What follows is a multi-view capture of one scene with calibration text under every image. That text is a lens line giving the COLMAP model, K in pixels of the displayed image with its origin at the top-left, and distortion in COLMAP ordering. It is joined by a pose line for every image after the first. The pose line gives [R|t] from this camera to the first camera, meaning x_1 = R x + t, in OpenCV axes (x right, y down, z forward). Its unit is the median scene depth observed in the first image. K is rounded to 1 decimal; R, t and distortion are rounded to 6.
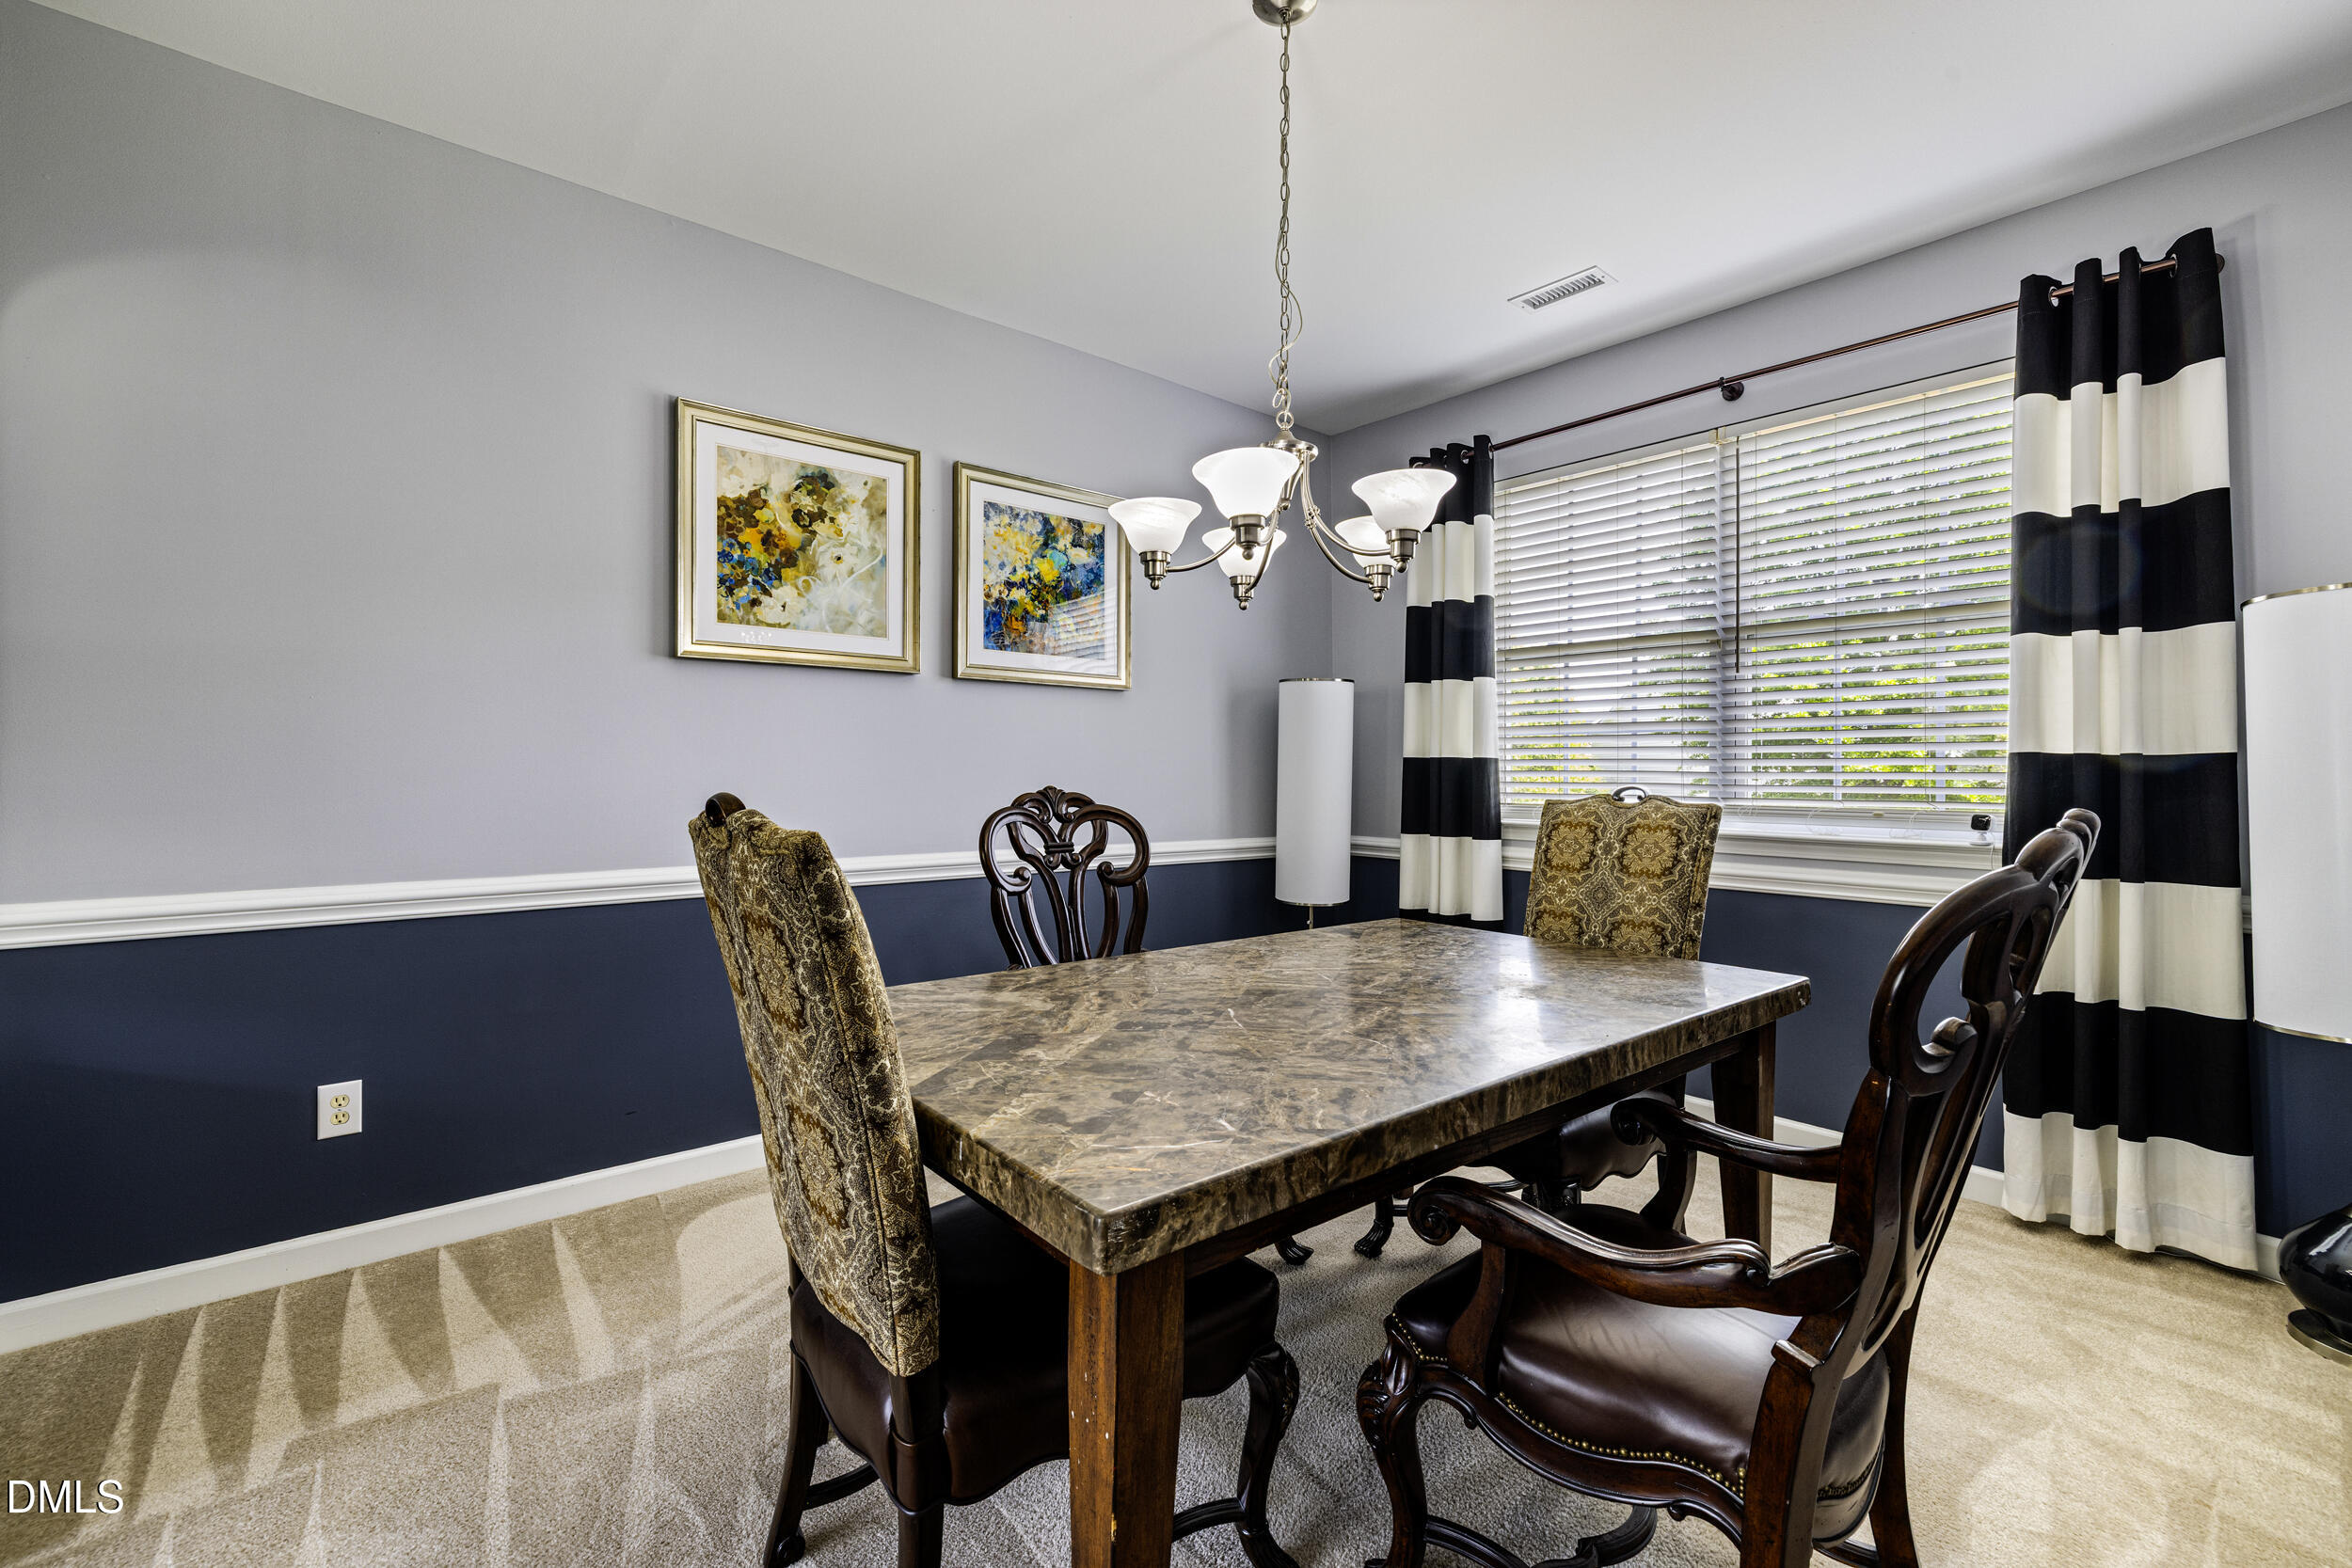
lens RADIAL K [[968.0, 0, 1175.5], [0, 968.0, 778.5], [0, 0, 1]] dist [0.001236, 0.000162]
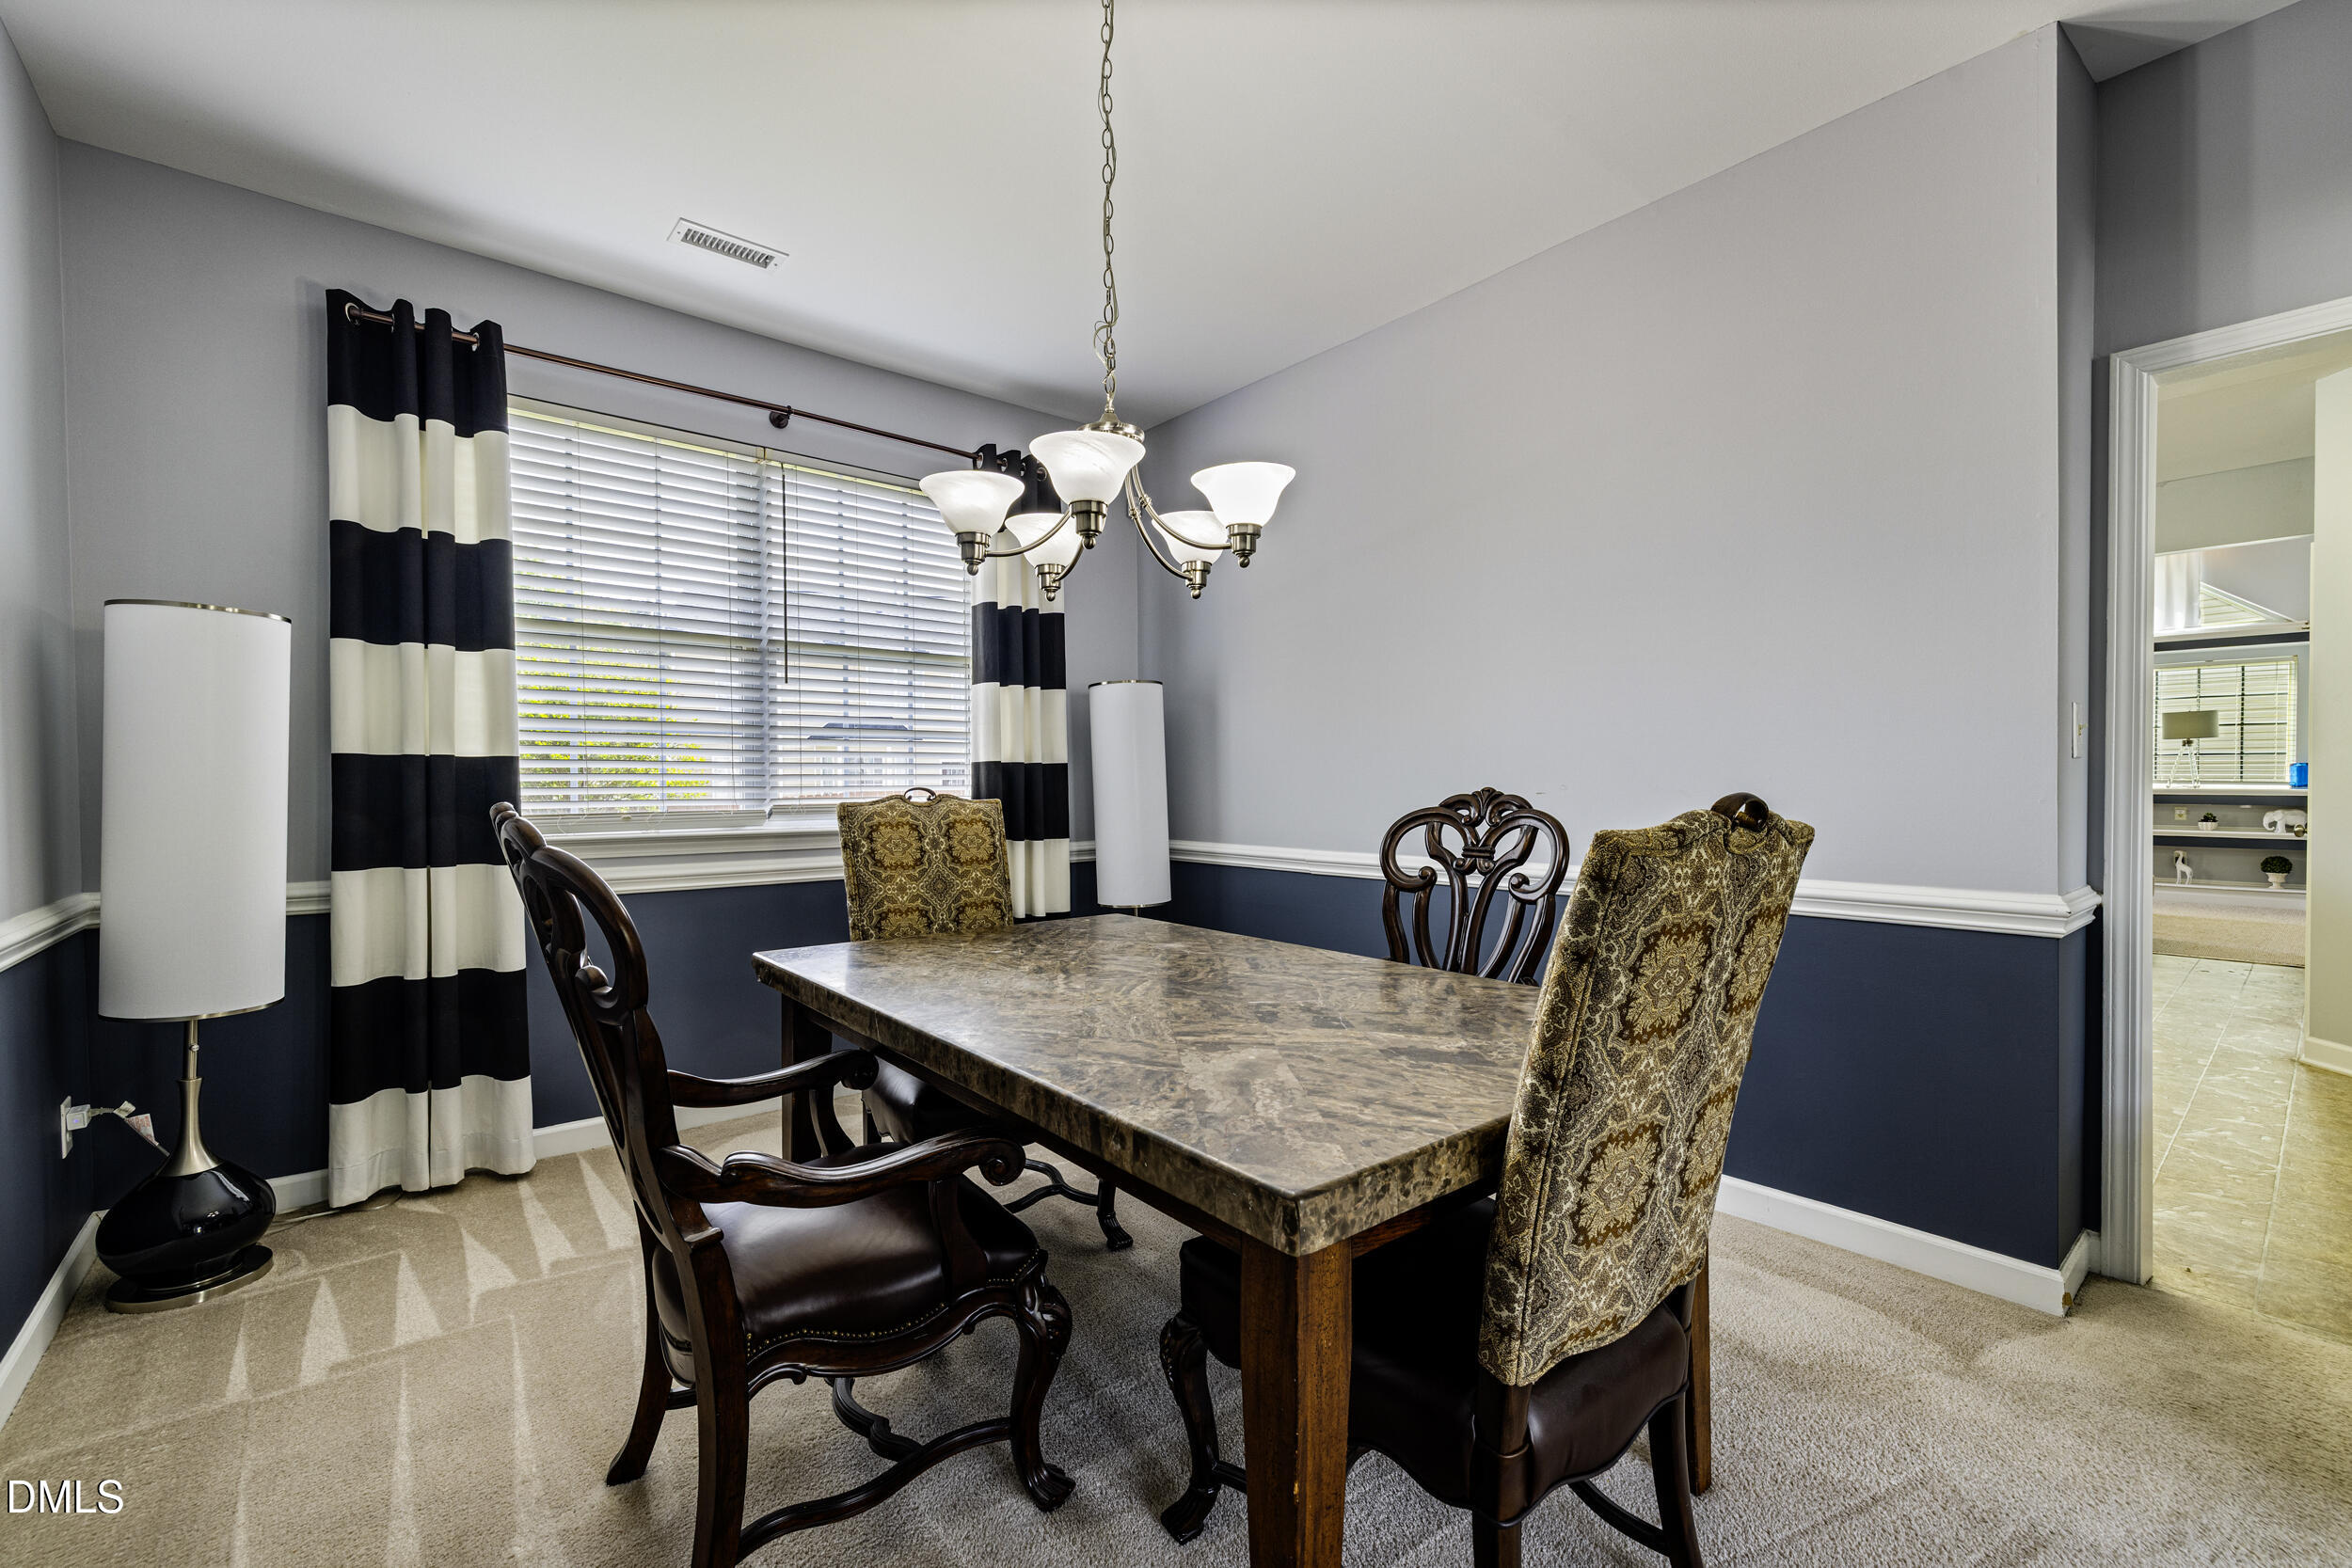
lens RADIAL K [[989.3, 0, 1166.9], [0, 989.3, 785.8], [0, 0, 1]] dist [-0.001284, -0.000309]
pose [[0.028204, -0.016572, 0.999465, -0.646830], [0.007115, 0.999841, 0.016378, -0.009691], [-0.999577, 0.006649, 0.028318, 0.677591]]
